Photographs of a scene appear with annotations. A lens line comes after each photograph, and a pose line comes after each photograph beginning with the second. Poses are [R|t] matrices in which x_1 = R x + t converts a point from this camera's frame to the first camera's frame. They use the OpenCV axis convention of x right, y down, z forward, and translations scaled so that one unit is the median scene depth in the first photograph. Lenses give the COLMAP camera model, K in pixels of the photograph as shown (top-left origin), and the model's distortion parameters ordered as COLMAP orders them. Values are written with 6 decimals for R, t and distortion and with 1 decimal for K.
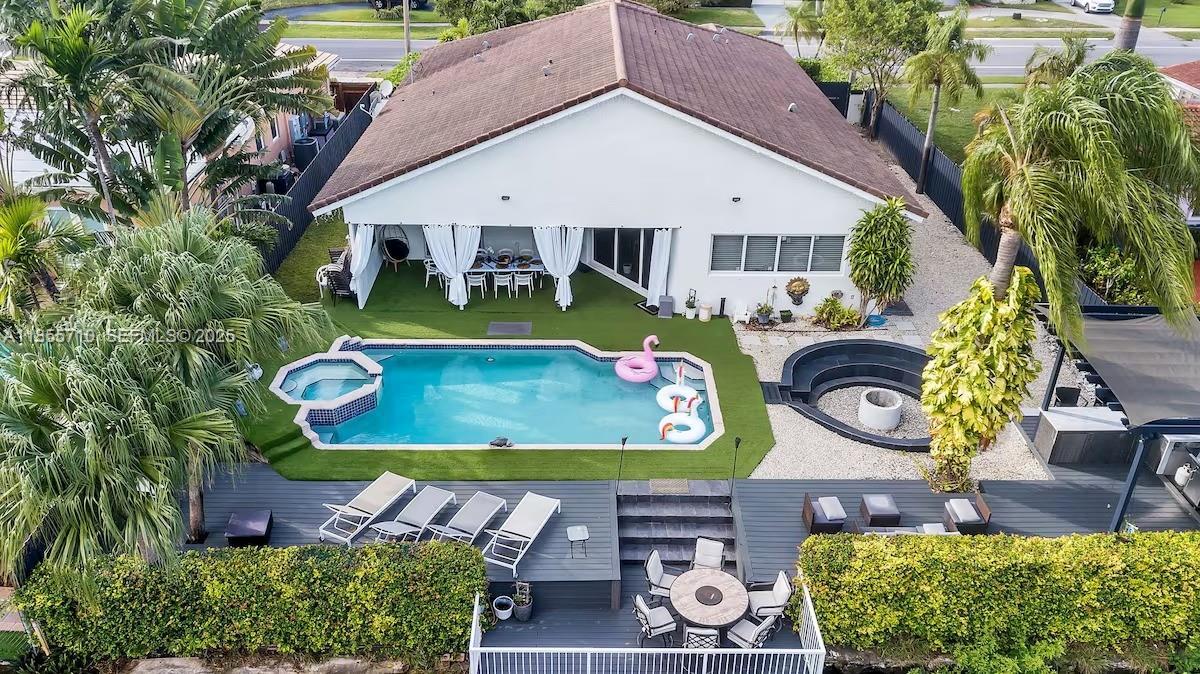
lens RADIAL K [[927.6, 0, 600.0], [0, 927.6, 337.0], [0, 0, 1]] dist [0.013010, 0.006069]
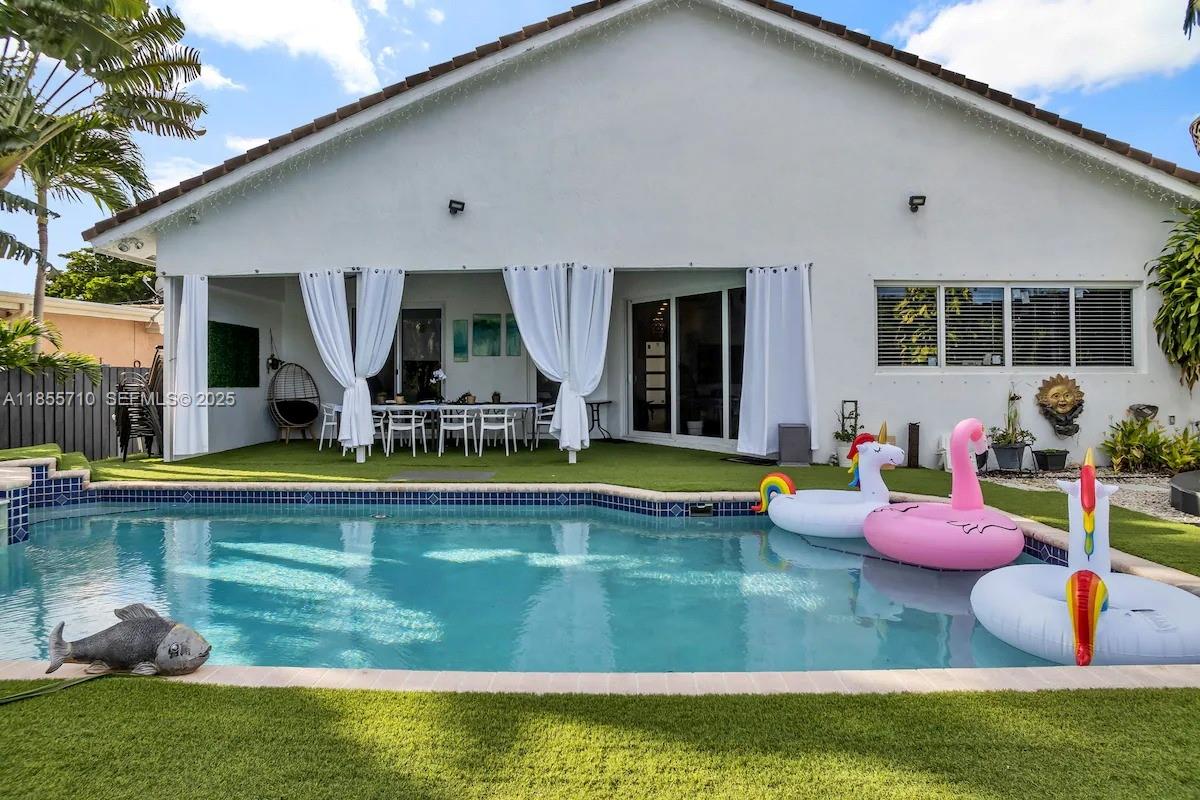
lens RADIAL K [[685.7, 0, 601.1], [0, 685.7, 394.5], [0, 0, 1]] dist [-0.087381, 0.045363]
pose [[0.998649, -0.020207, -0.047867, -0.007094], [-0.004972, 0.879879, -0.475172, 0.113579], [0.051718, 0.474769, 0.878590, 0.717412]]
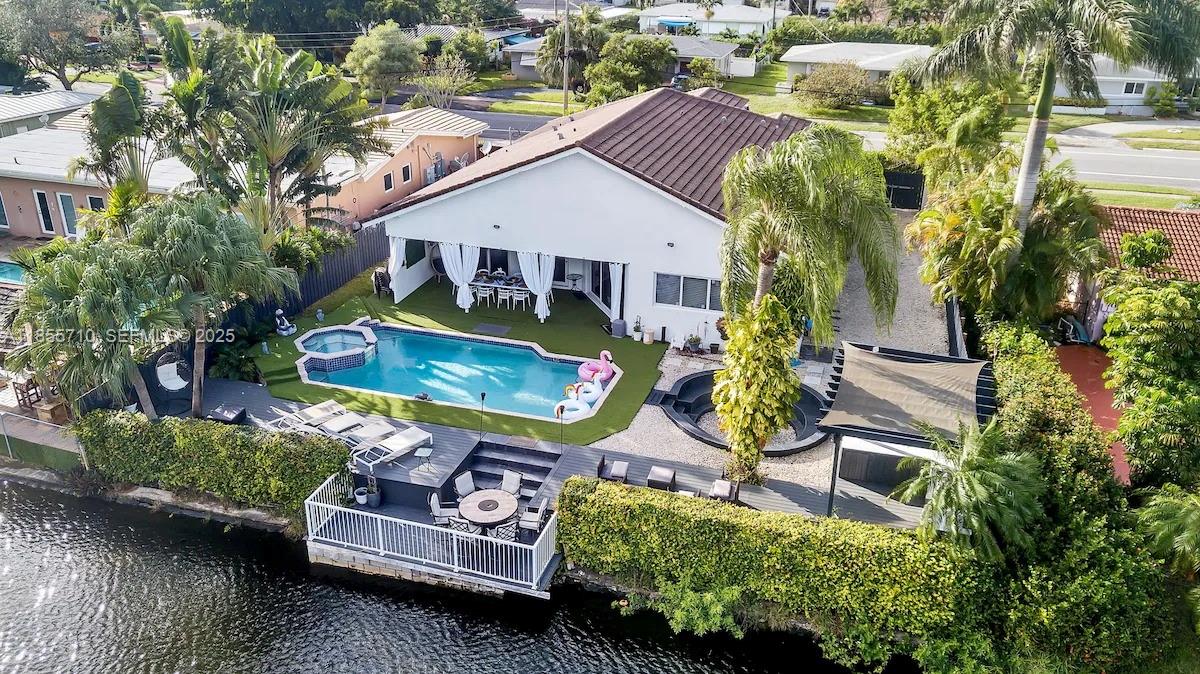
lens RADIAL K [[927.6, 0, 600.0], [0, 927.6, 337.0], [0, 0, 1]] dist [0.013010, 0.006069]
pose [[0.952637, 0.119763, -0.279533, 0.410041], [-0.145329, 0.986722, -0.072525, 0.073841], [0.267136, 0.109715, 0.957393, -0.180256]]
